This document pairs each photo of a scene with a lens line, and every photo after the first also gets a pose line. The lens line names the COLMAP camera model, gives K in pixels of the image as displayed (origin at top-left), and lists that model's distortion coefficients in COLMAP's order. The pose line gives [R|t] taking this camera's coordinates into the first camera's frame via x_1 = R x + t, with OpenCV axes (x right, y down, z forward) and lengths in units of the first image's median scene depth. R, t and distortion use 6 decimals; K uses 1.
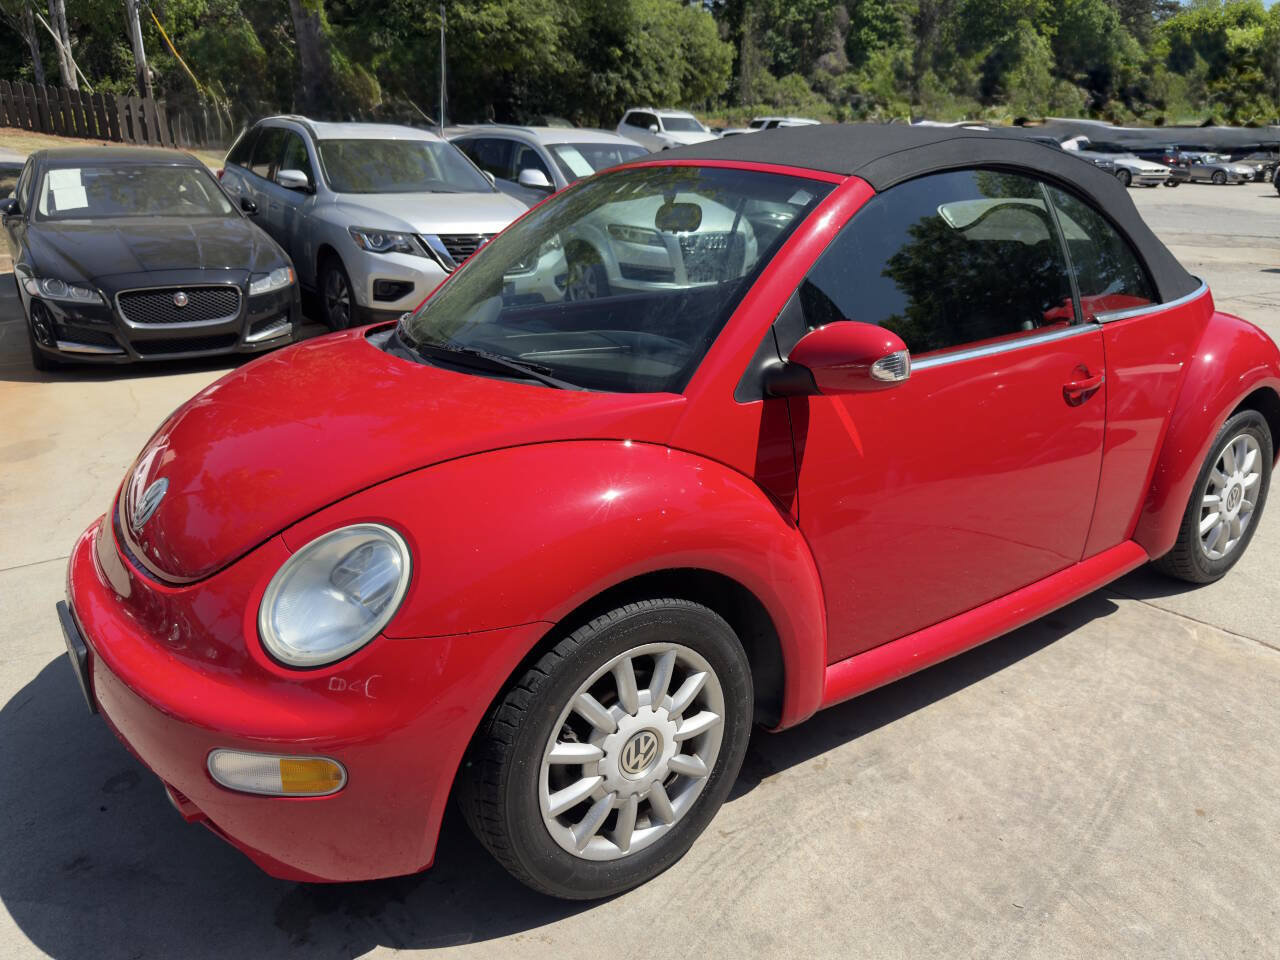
lens RADIAL K [[960.2, 0, 648.0], [0, 960.2, 483.0], [0, 0, 1]] dist [0.002249, -0.011425]
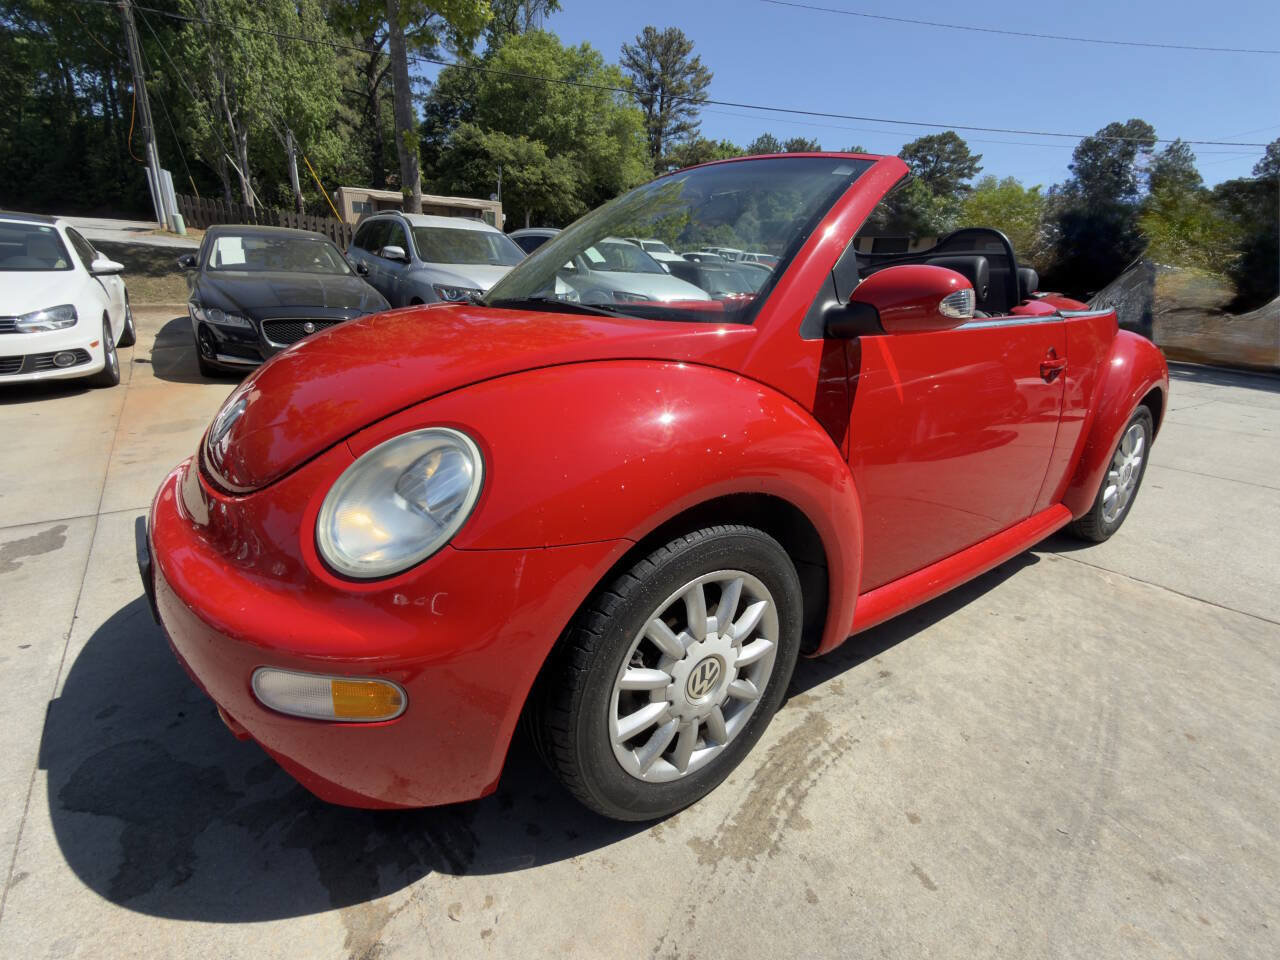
lens RADIAL K [[619.6, 0, 638.3], [0, 619.6, 482.1], [0, 0, 1]] dist [0.000283, -0.000843]
pose [[0.999370, 0.026718, 0.023374, -0.021539], [-0.026658, 0.999640, -0.002870, 0.017806], [-0.023442, 0.002246, 0.999723, 0.077352]]
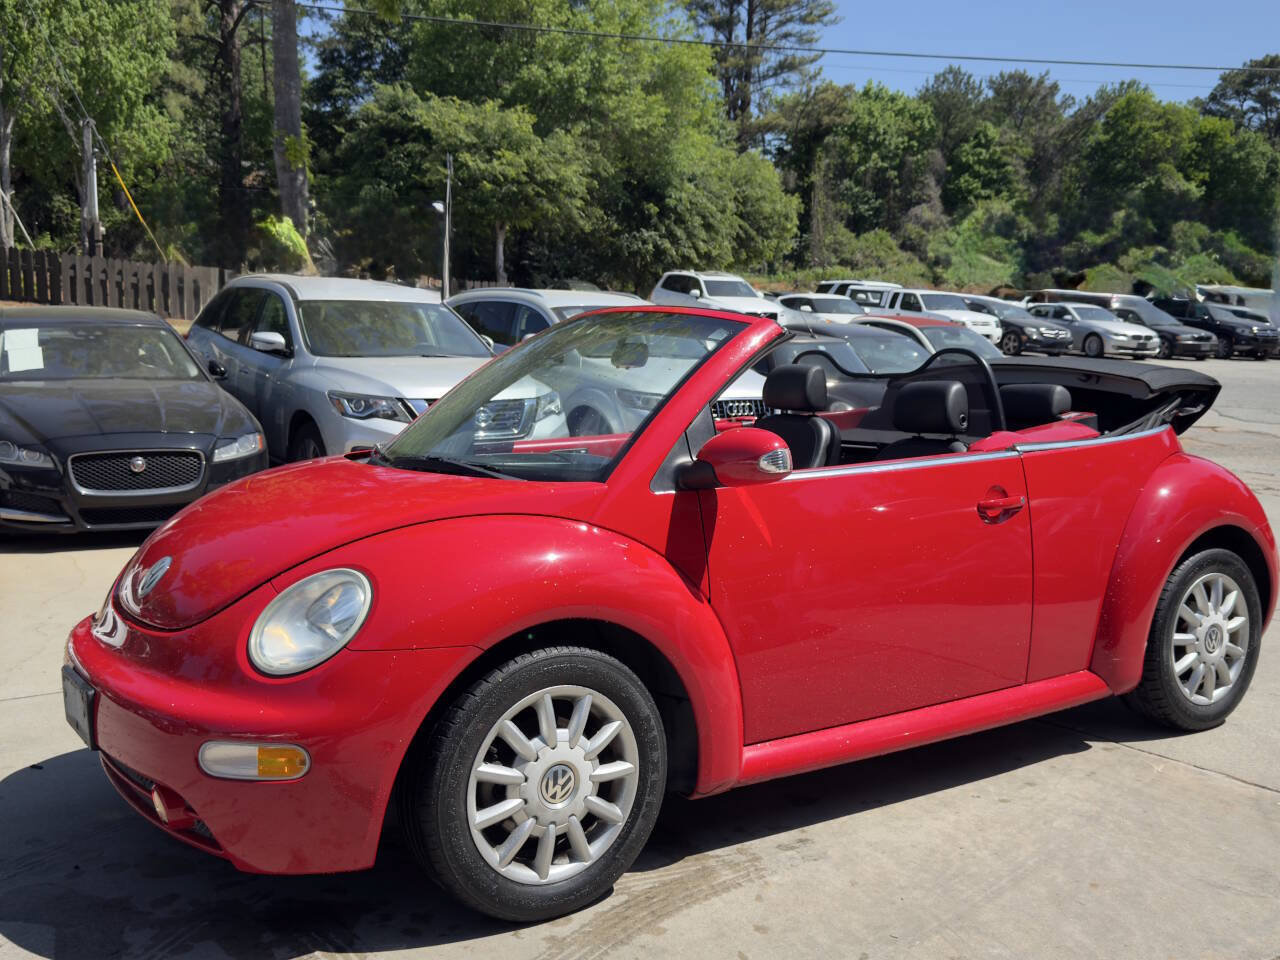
lens RADIAL K [[1242.3, 0, 640.0], [0, 1242.3, 480.0], [0, 0, 1]] dist [0.177525, -0.395244]
pose [[0.998980, 0.005417, -0.044827, 0.034693], [-0.014495, 0.978706, -0.204755, 0.050979], [0.042763, 0.205196, 0.977786, -0.122624]]
